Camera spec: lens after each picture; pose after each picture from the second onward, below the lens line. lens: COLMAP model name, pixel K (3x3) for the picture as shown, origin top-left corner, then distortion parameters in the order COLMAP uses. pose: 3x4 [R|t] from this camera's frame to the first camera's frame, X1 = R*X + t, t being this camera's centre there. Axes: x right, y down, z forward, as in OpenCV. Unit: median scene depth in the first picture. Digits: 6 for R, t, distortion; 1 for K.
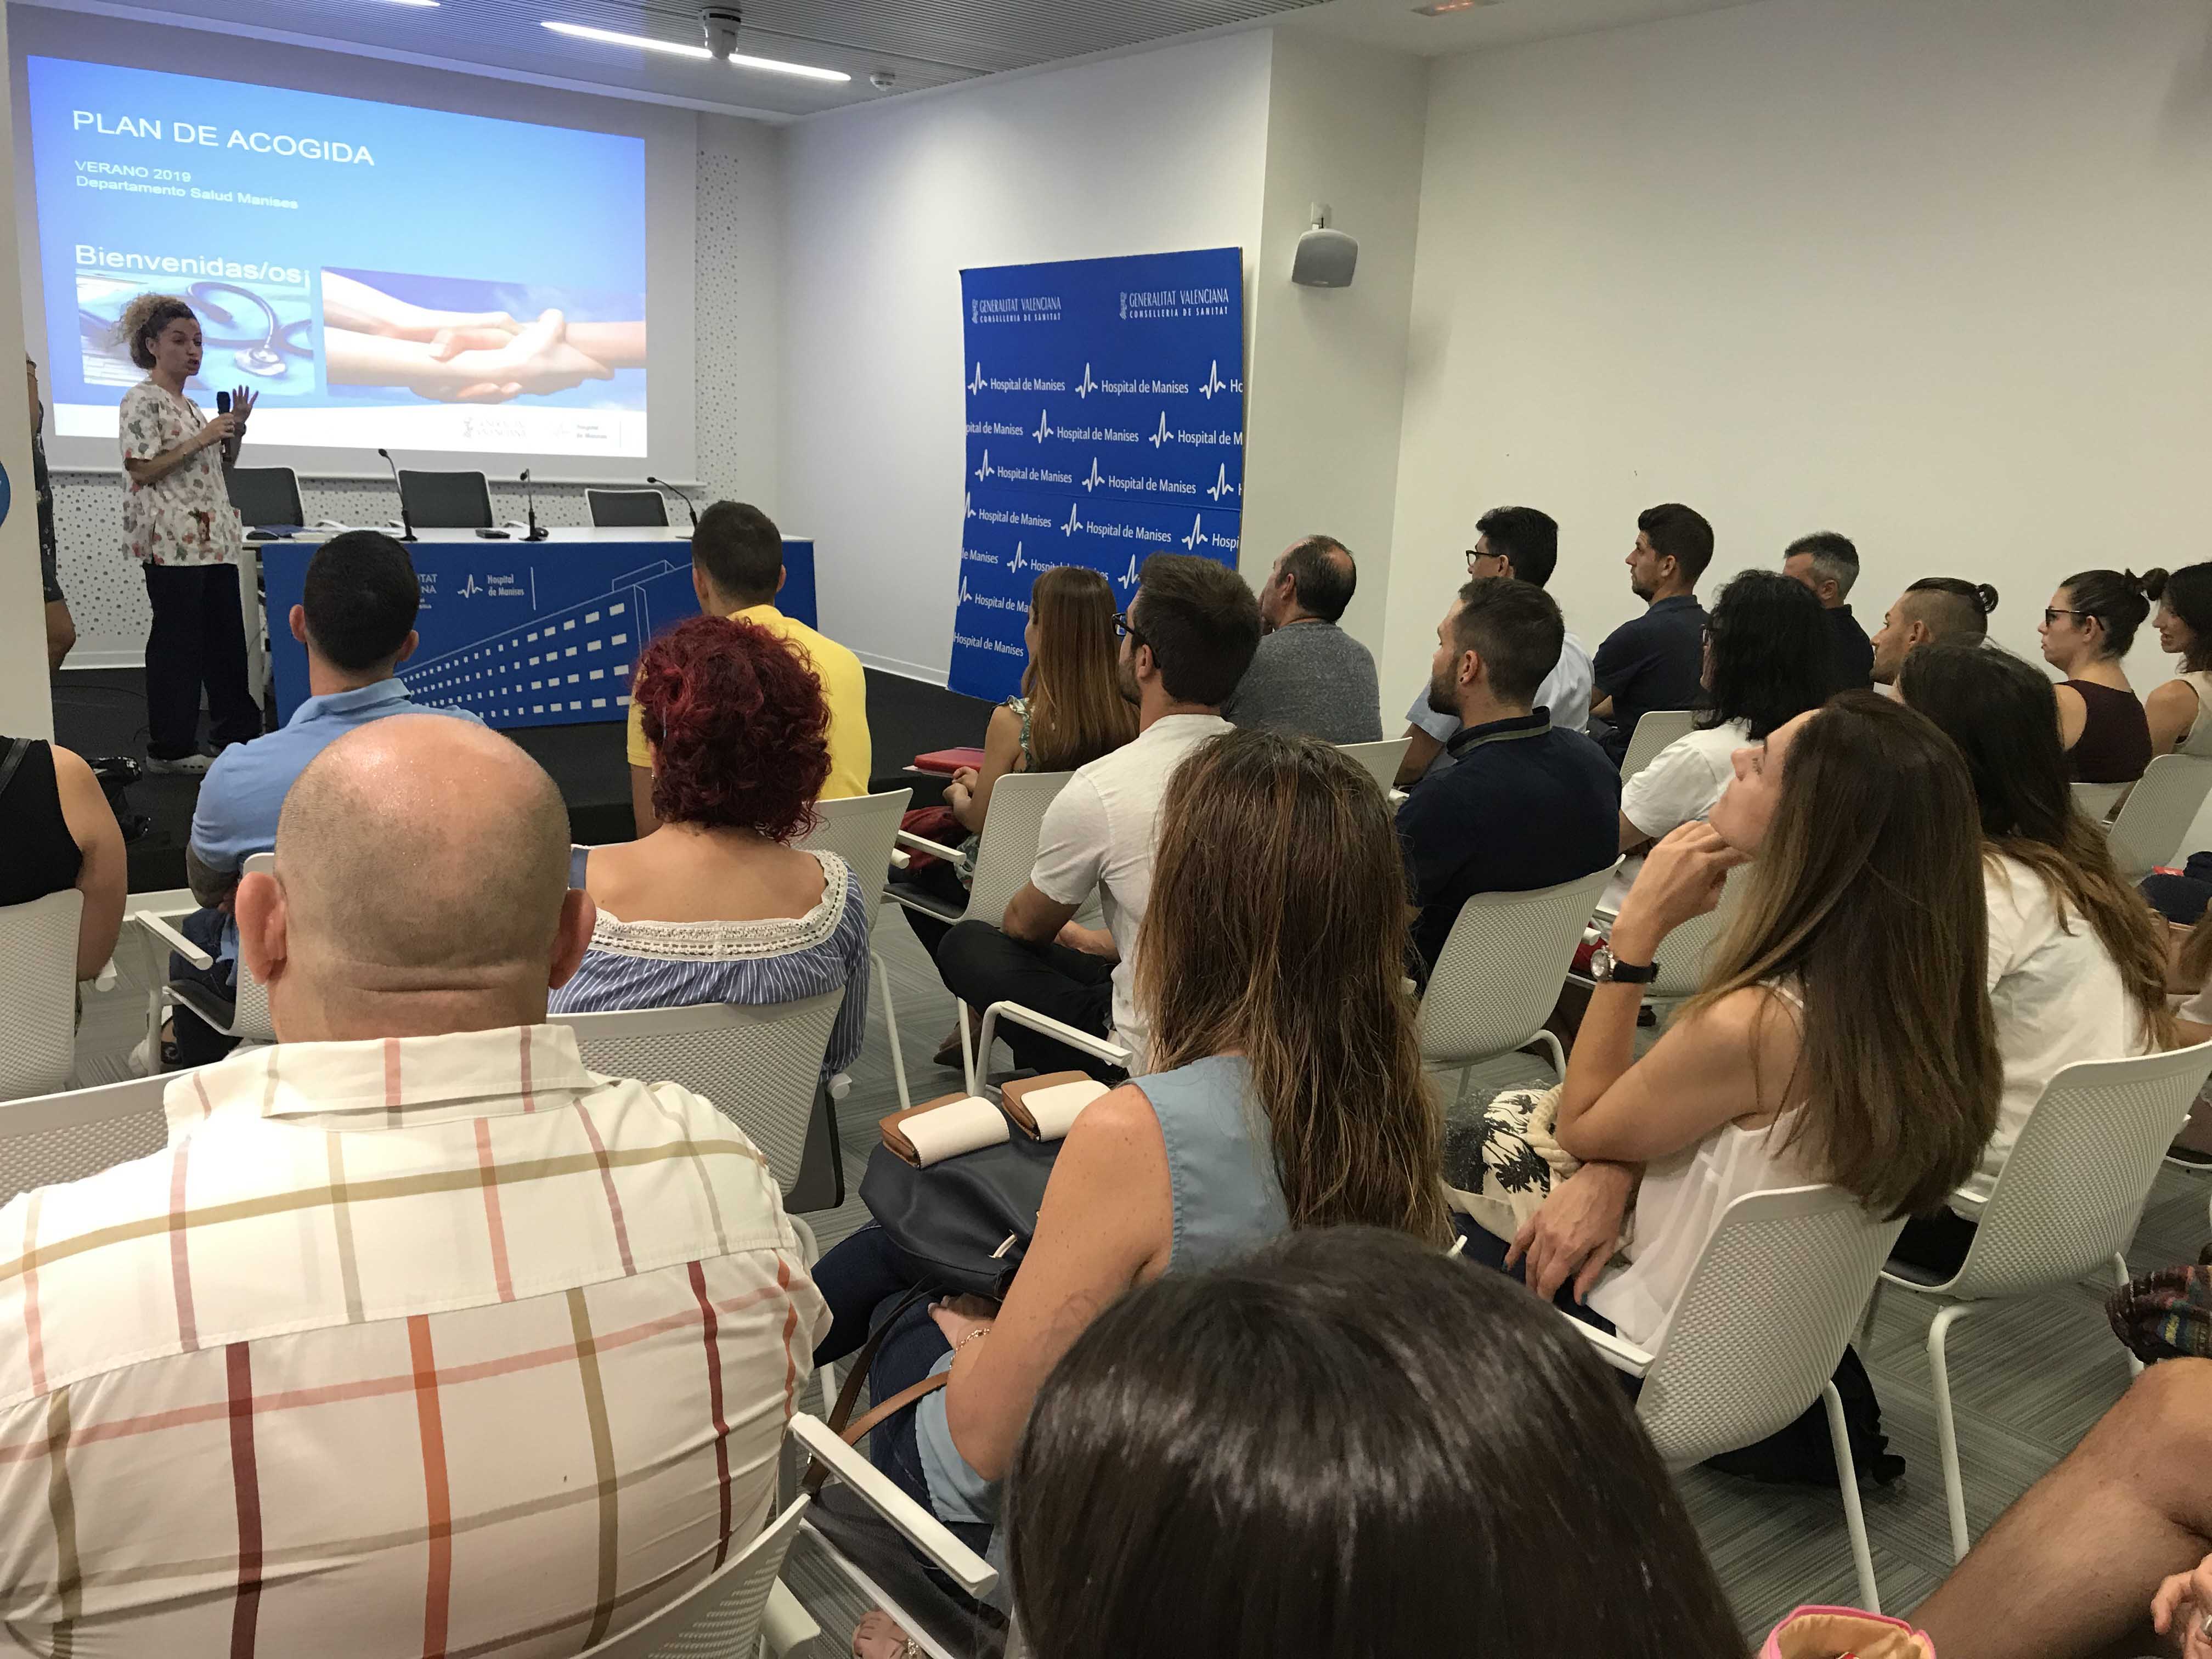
lens RADIAL K [[1794.0, 0, 1106.0], [0, 1794.0, 829.5], [0, 0, 1]] dist [0.004702, -0.003457]
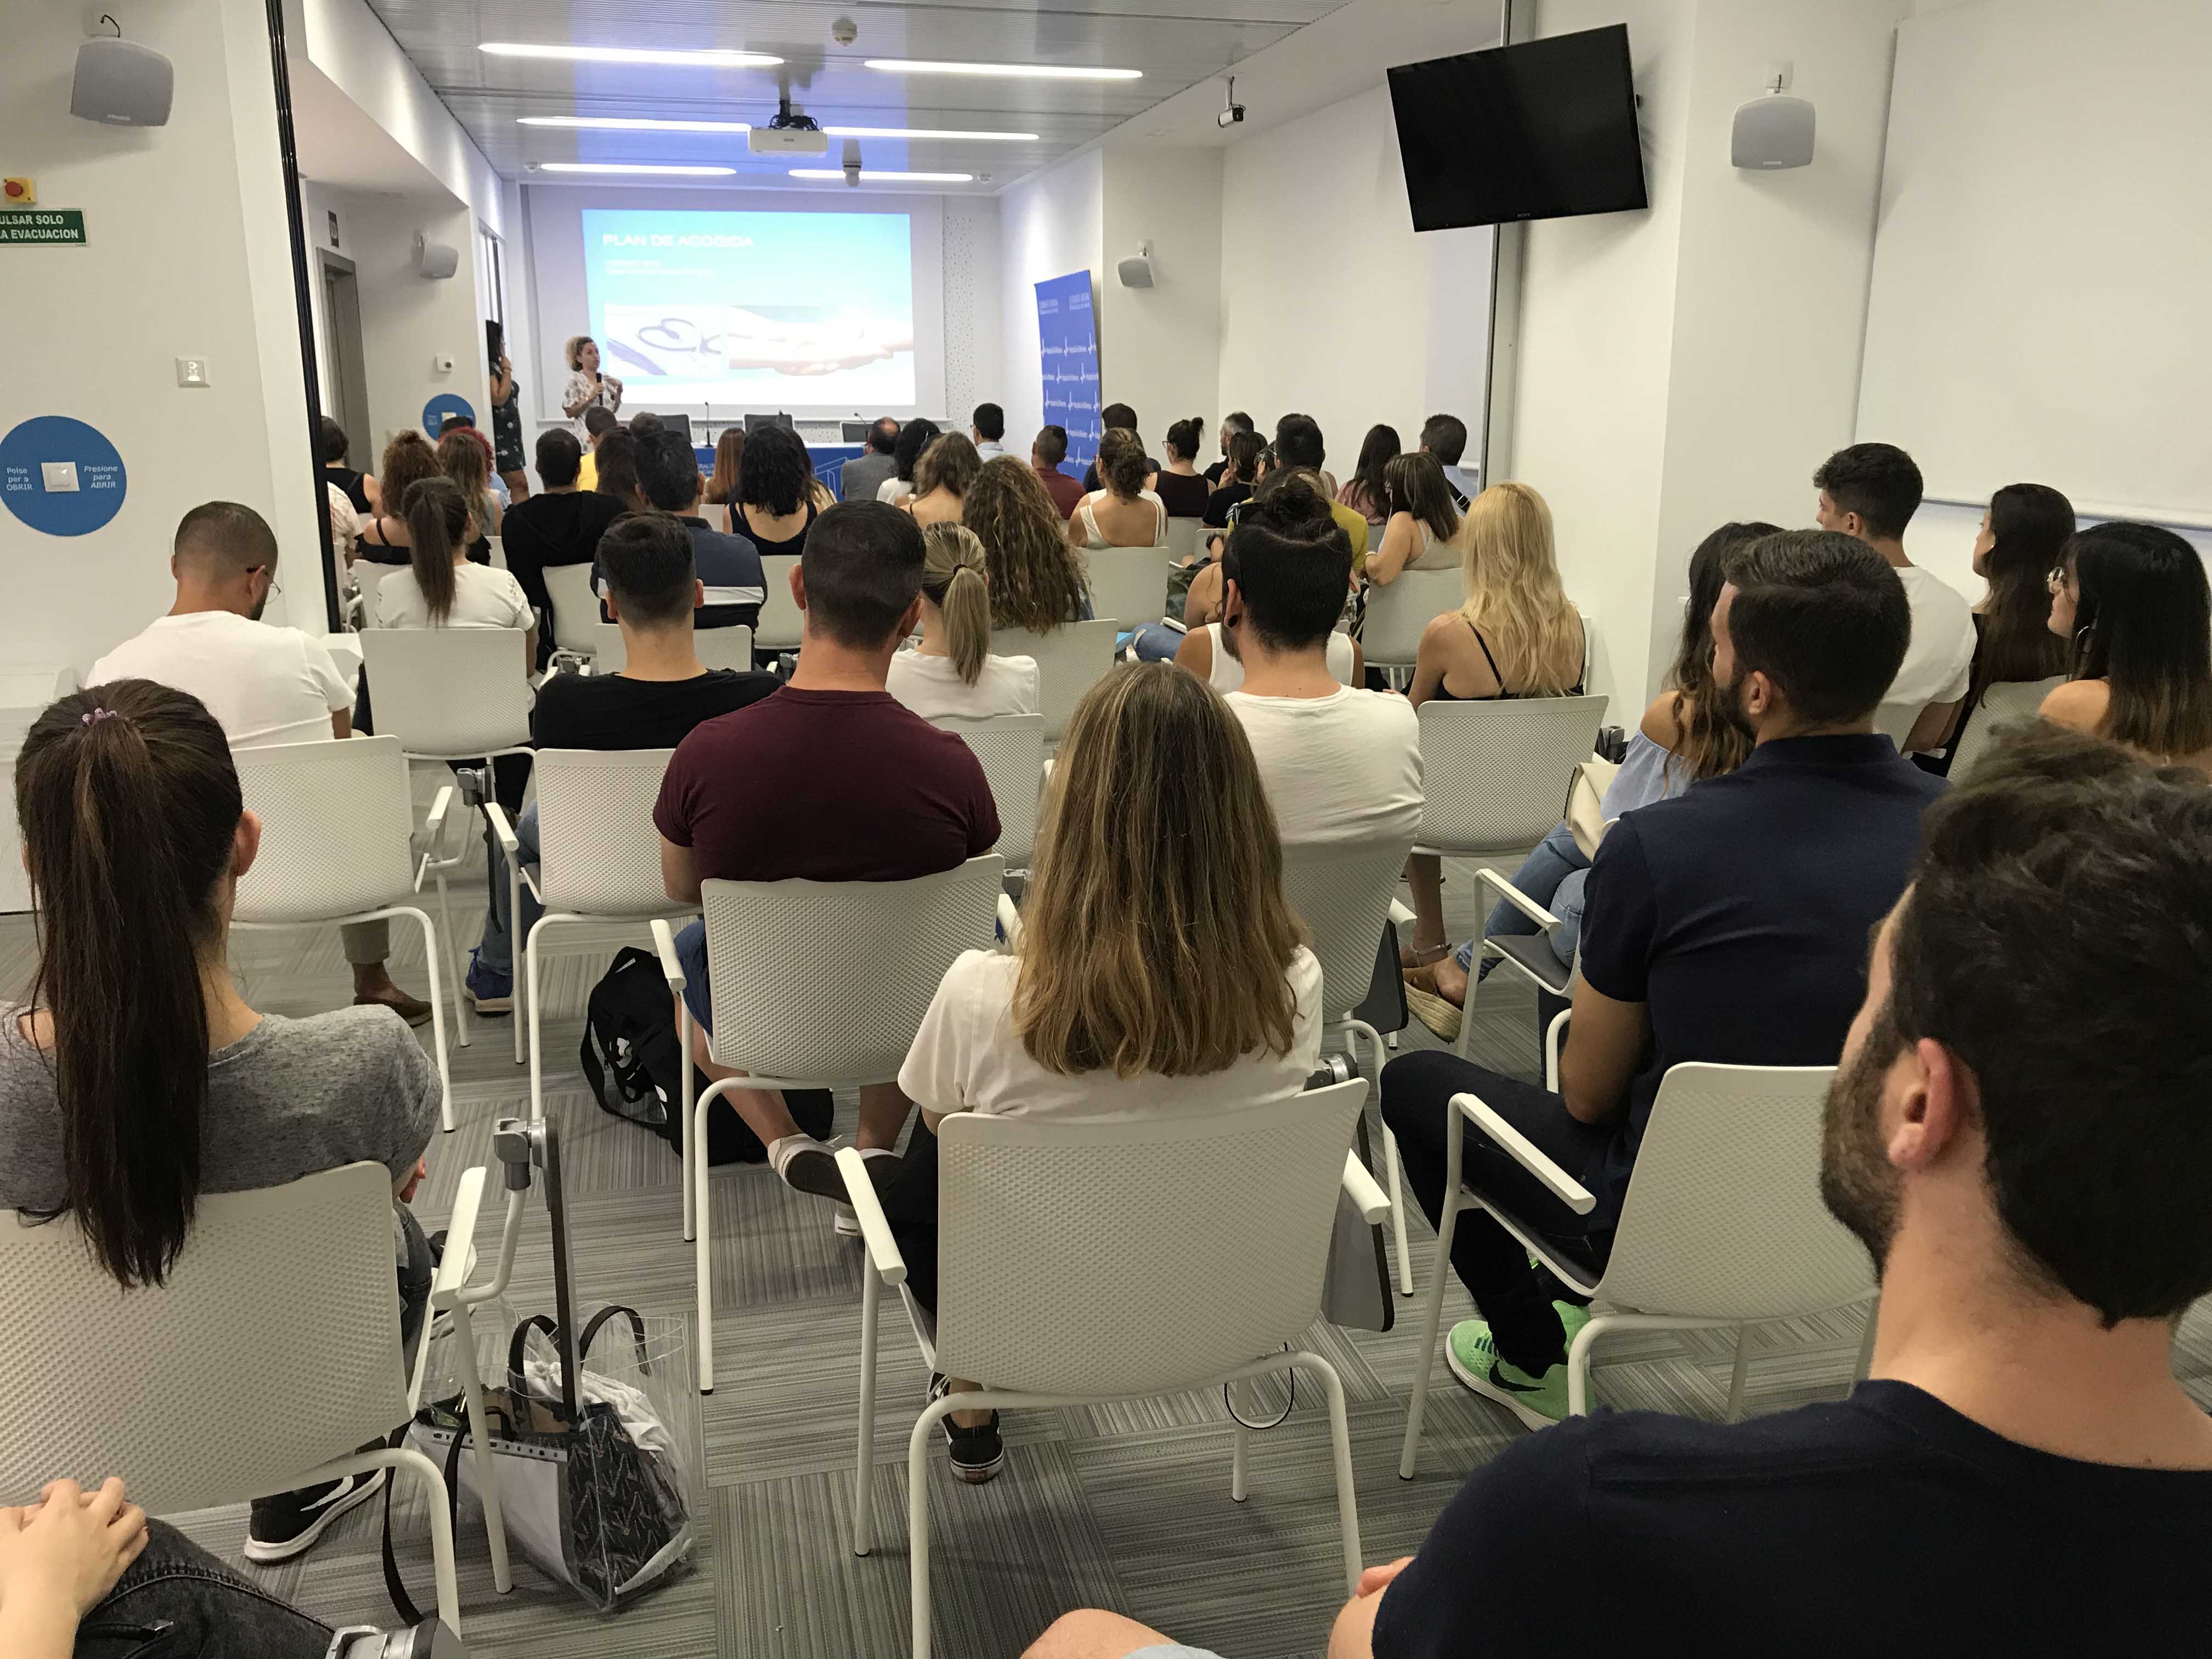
lens RADIAL K [[1811.4, 0, 1106.0], [0, 1811.4, 829.5], [0, 0, 1]] dist [-0.006856, -0.001264]
pose [[0.910399, 0.055952, -0.409929, 0.717315], [-0.048403, 0.998413, 0.028780, 0.150974], [0.410889, -0.006360, 0.911663, -0.536084]]
